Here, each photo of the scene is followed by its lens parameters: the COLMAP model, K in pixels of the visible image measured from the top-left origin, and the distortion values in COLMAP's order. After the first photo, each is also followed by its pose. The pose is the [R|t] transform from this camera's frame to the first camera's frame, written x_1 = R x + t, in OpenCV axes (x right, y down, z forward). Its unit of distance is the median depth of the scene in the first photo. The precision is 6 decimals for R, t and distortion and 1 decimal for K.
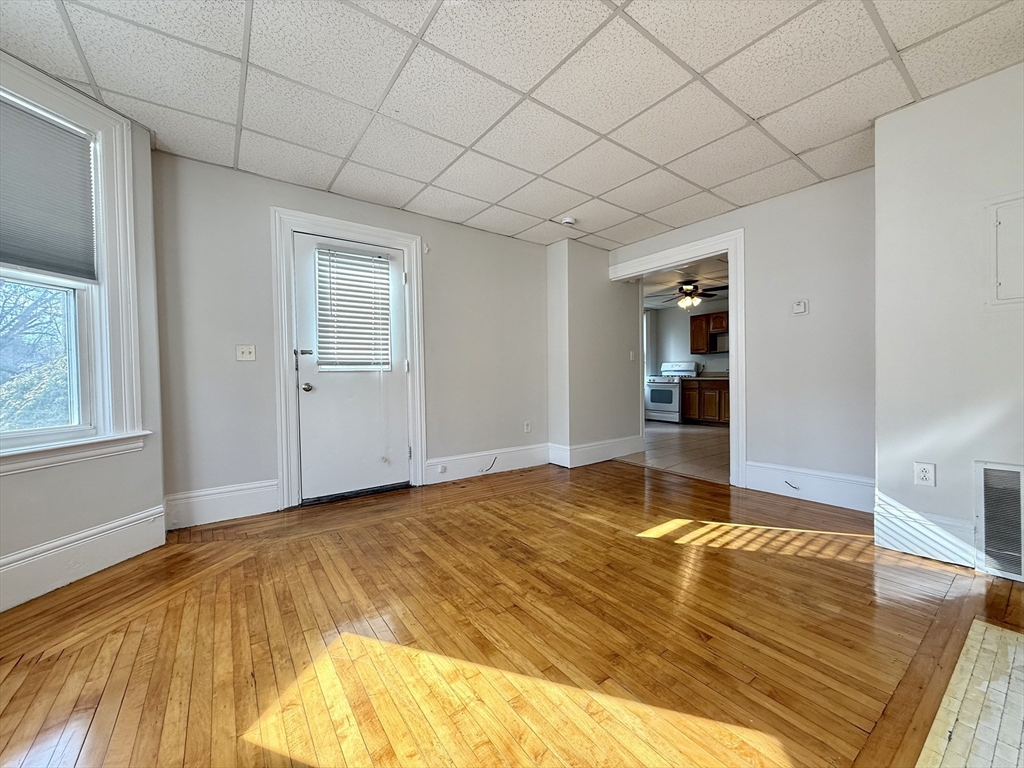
lens RADIAL K [[404.8, 0, 510.1], [0, 404.8, 383.1], [0, 0, 1]] dist [-0.003718, 0.001095]
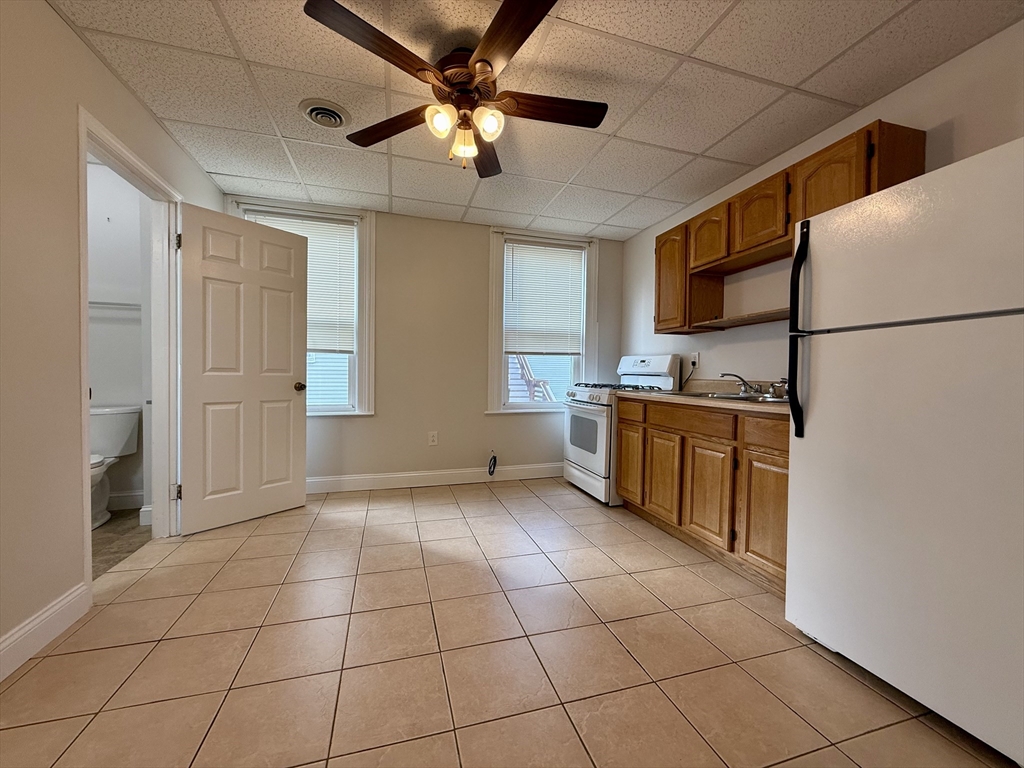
lens RADIAL K [[404.8, 0, 514.9], [0, 404.8, 384.3], [0, 0, 1]] dist [-0.003718, 0.001095]
pose [[0.942224, 0.030821, -0.333562, 1.130670], [-0.028580, 0.999524, 0.011626, -0.055543], [0.333762, -0.001421, 0.942656, 1.453308]]
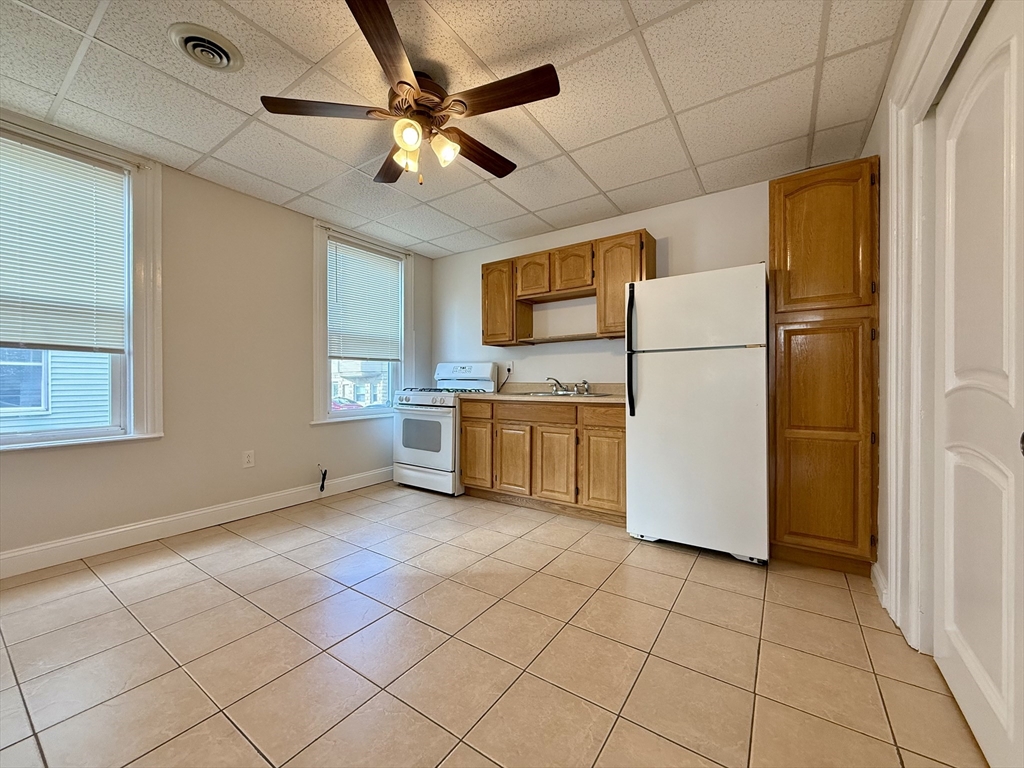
lens RADIAL K [[404.8, 0, 509.4], [0, 404.8, 384.4], [0, 0, 1]] dist [-0.003718, 0.001095]
pose [[0.941534, 0.008388, 0.336814, 0.794614], [-0.003743, 0.999889, -0.014437, -0.045270], [-0.336898, 0.012332, 0.941460, 1.361615]]
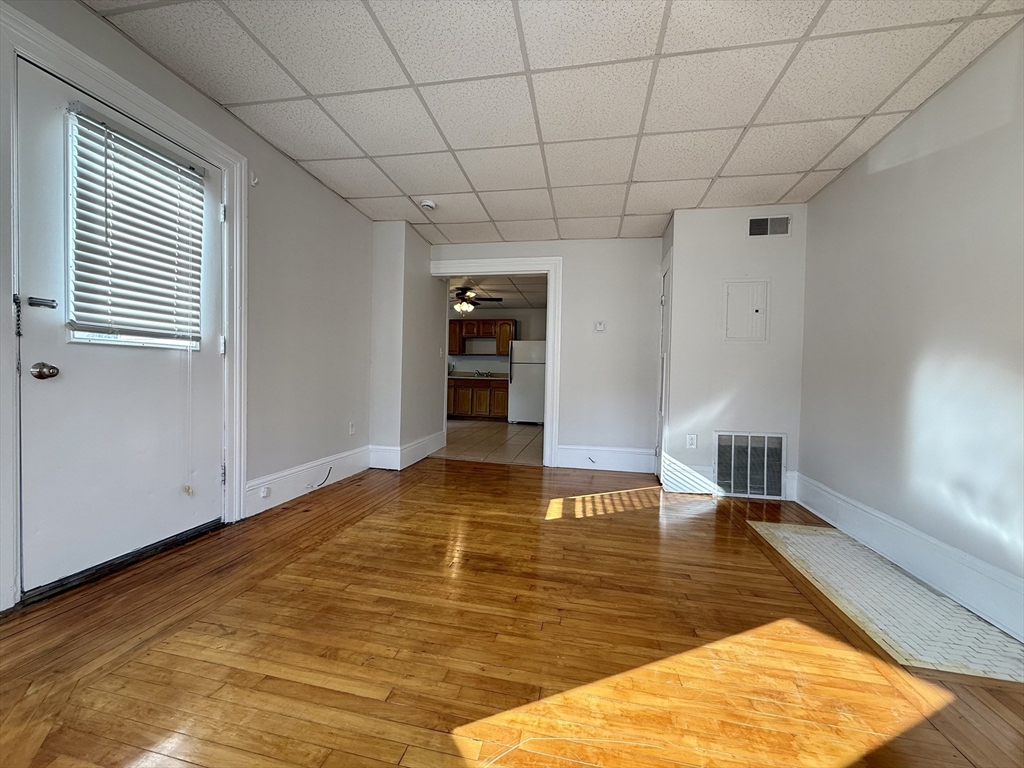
lens RADIAL K [[404.8, 0, 508.1], [0, 404.8, 382.5], [0, 0, 1]] dist [-0.003718, 0.001095]
pose [[0.733970, 0.022020, 0.678825, -0.409509], [-0.024941, 0.999674, -0.005460, 0.012854], [-0.678724, -0.012923, 0.734280, 0.217383]]
